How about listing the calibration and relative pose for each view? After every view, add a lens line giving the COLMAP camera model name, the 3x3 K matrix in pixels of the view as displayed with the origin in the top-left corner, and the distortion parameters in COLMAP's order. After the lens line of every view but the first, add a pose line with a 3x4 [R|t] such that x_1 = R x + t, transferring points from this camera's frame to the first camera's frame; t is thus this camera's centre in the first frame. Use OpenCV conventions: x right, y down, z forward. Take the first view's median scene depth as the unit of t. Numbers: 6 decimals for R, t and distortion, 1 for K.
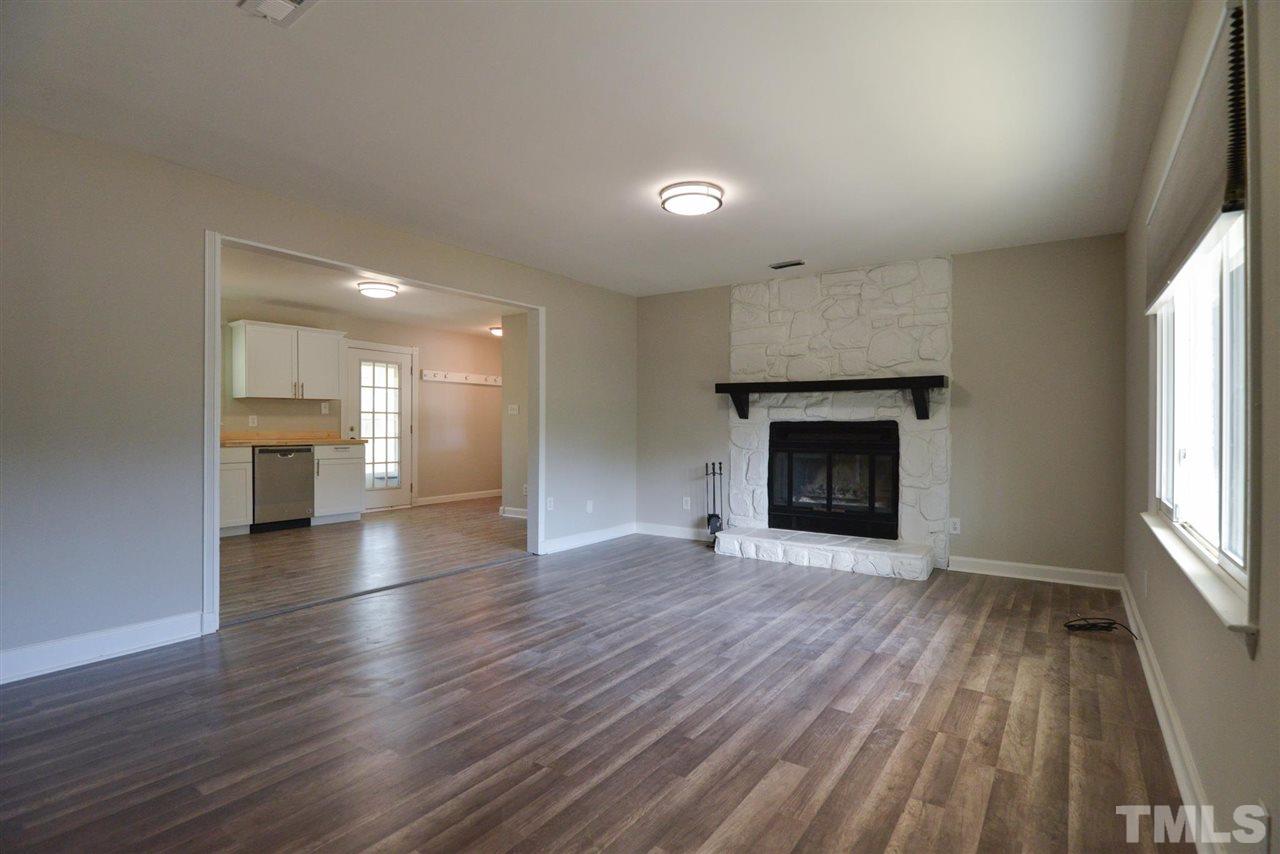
lens RADIAL K [[625.3, 0, 634.8], [0, 625.3, 427.2], [0, 0, 1]] dist [-0.013949, -0.007891]
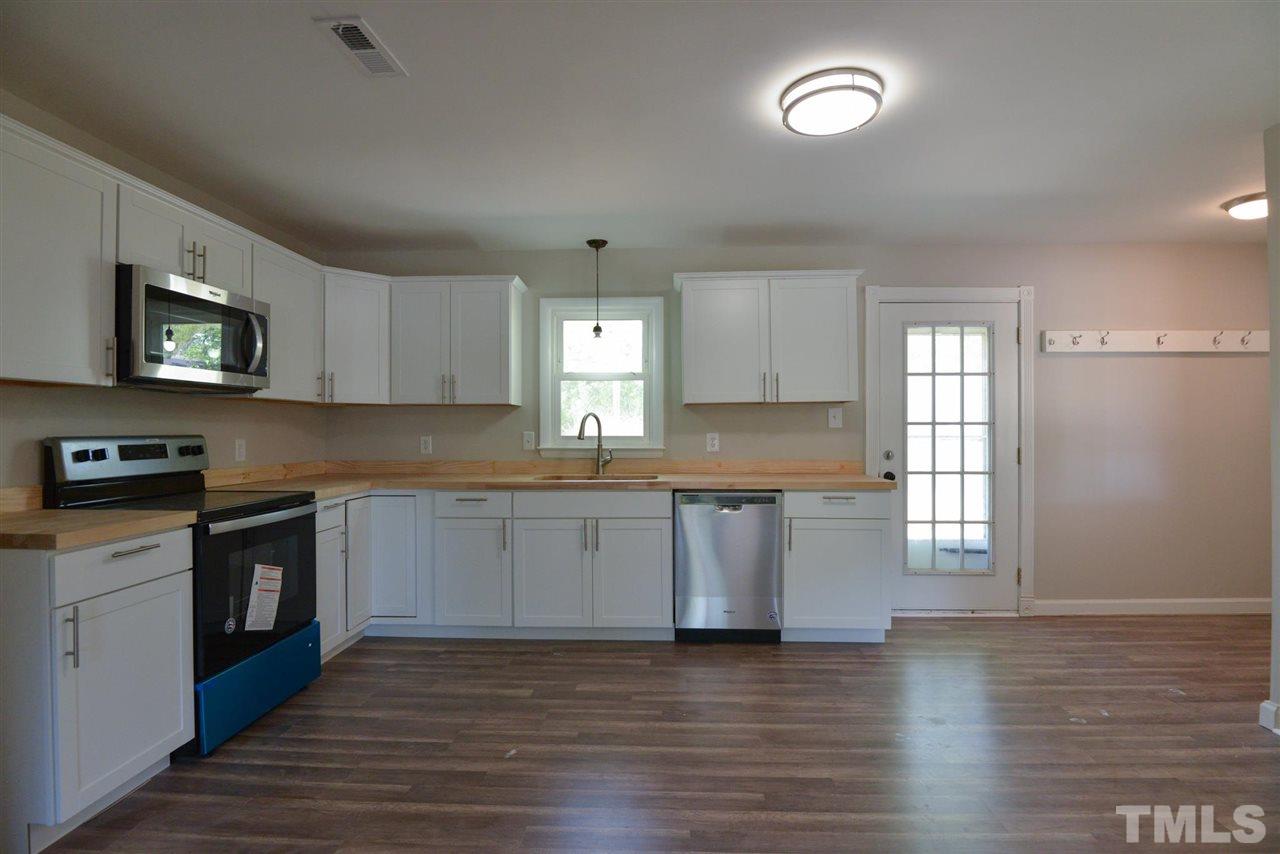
lens RADIAL K [[625.3, 0, 634.8], [0, 625.3, 427.2], [0, 0, 1]] dist [-0.013949, -0.007891]
pose [[0.540111, -0.006443, -0.841569, -0.237700], [0.002945, 0.999979, -0.005765, -0.036459], [0.841588, 0.000636, 0.540119, 1.031986]]
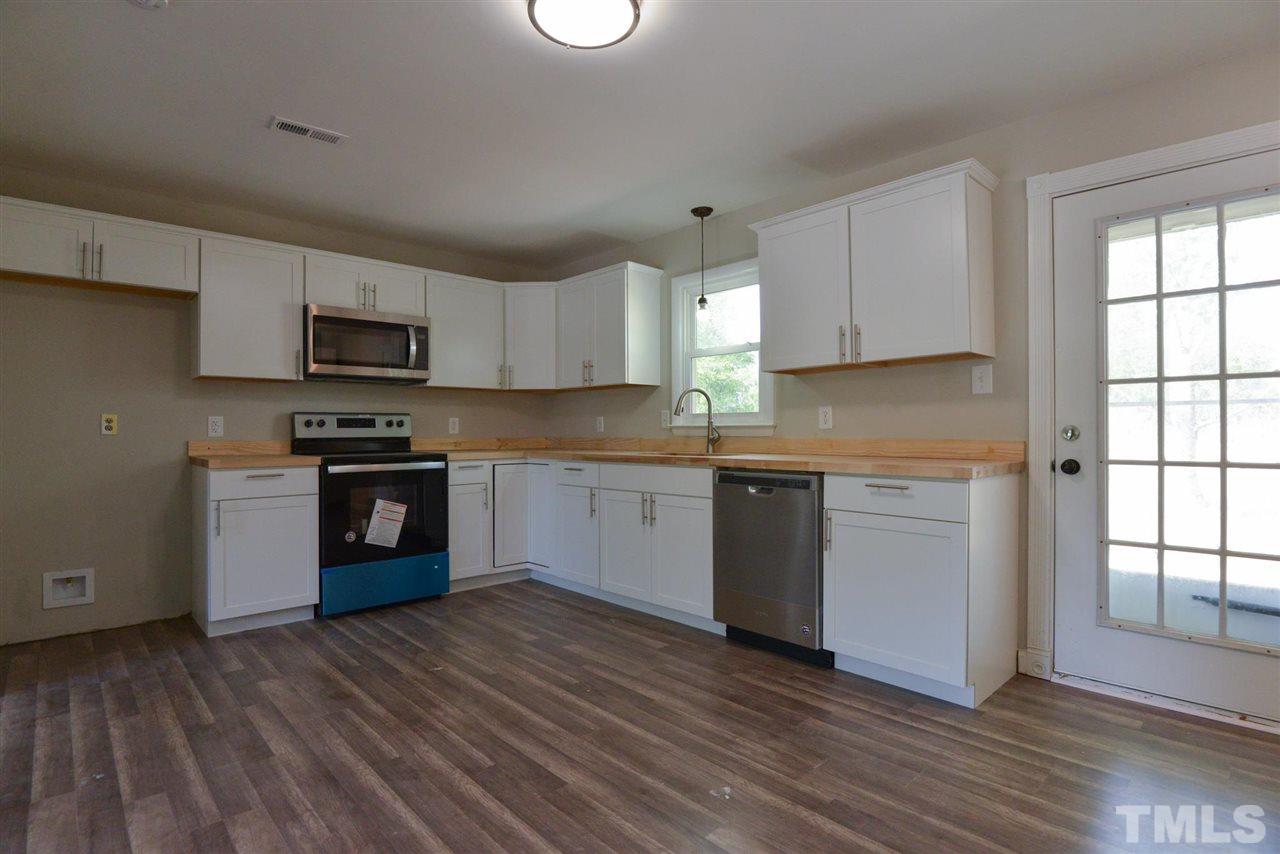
lens RADIAL K [[625.3, 0, 634.8], [0, 625.3, 427.2], [0, 0, 1]] dist [-0.013949, -0.007891]
pose [[-0.194852, -0.005973, -0.980814, -0.148251], [0.003812, 0.999969, -0.006847, 0.001751], [0.980825, -0.005073, -0.194824, 1.623481]]
